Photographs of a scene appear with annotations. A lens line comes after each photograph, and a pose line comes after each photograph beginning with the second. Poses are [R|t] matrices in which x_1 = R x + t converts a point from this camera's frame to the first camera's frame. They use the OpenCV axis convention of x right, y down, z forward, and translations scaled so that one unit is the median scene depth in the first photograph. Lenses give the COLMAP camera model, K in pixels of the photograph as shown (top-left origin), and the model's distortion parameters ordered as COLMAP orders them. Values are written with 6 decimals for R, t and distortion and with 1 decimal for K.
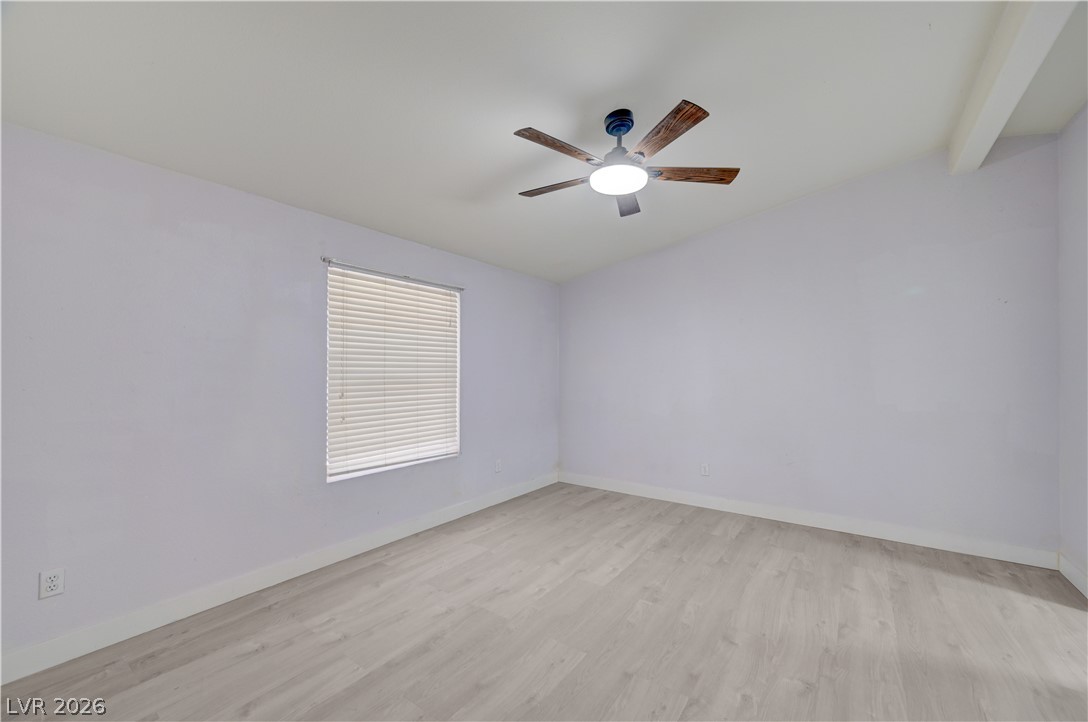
lens RADIAL K [[430.9, 0, 549.7], [0, 430.9, 370.3], [0, 0, 1]] dist [0.000286, 0.000424]
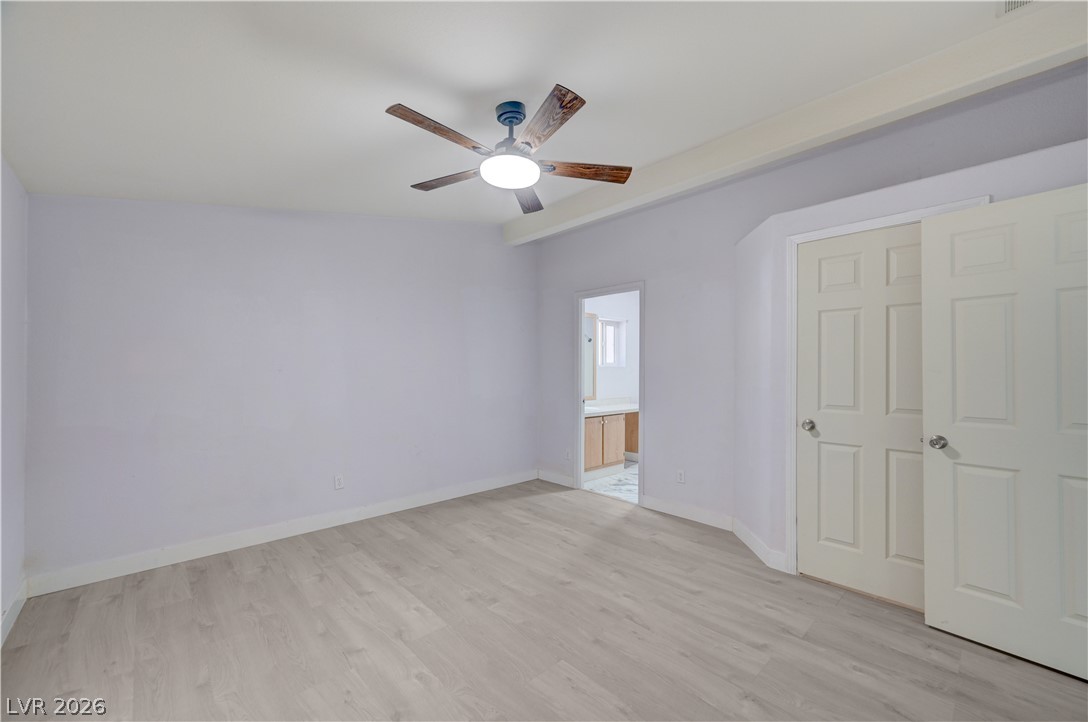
lens RADIAL K [[430.9, 0, 549.7], [0, 430.9, 370.3], [0, 0, 1]] dist [0.000286, 0.000424]
pose [[0.193499, 0.000116, 0.981100, -0.675472], [-0.001737, 0.999998, 0.000224, -0.000696], [-0.981099, -0.001748, 0.193499, 0.644165]]
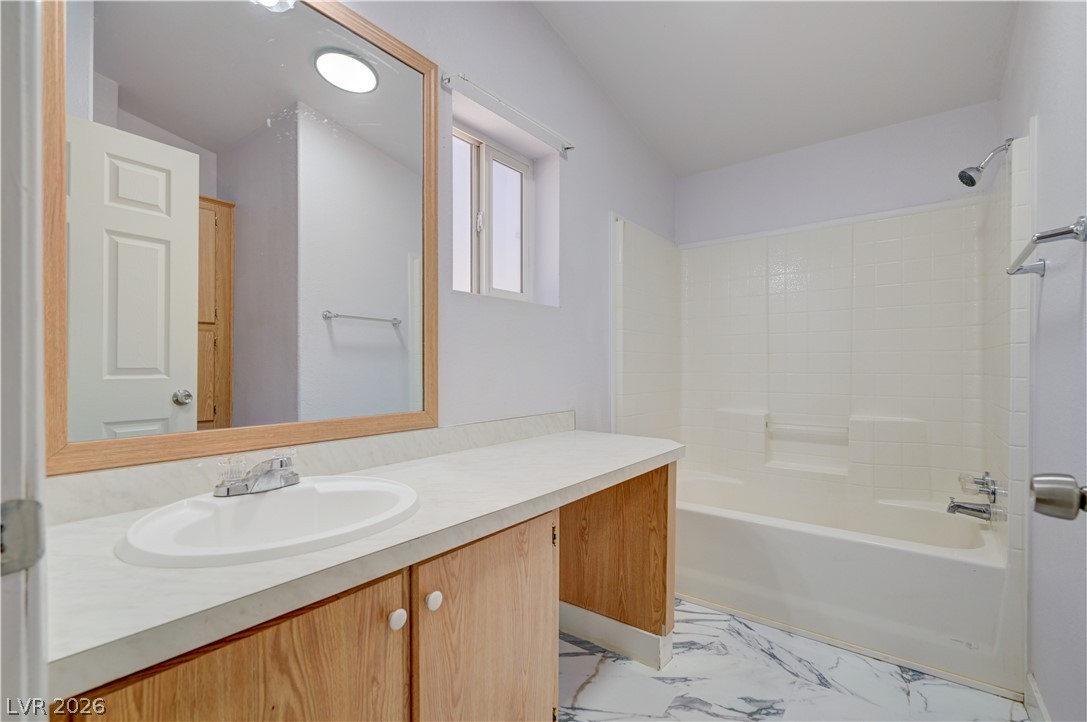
lens RADIAL K [[480.9, 0, 543.5], [0, 480.9, 361.0], [0, 0, 1]] dist [-0.000017, 0.000078]
pose [[0.039835, 0.000623, 0.999206, 1.008683], [-0.003159, 0.999995, -0.000498, 0.071939], [-0.999201, -0.003137, 0.039837, 0.687797]]
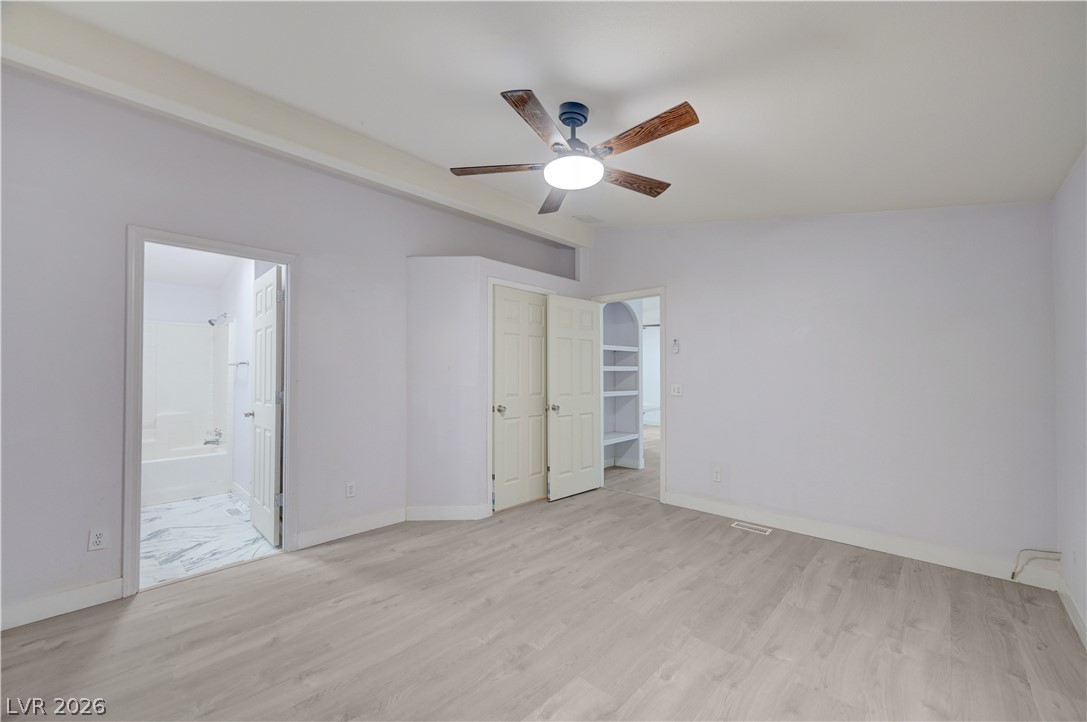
lens RADIAL K [[430.5, 0, 549.2], [0, 430.5, 370.3], [0, 0, 1]] dist [0.000286, 0.000424]
pose [[-0.991396, 0.000941, 0.130896, 0.079521], [0.000035, 0.999976, -0.006925, 0.003099], [-0.130899, -0.006861, -0.991372, 1.726160]]
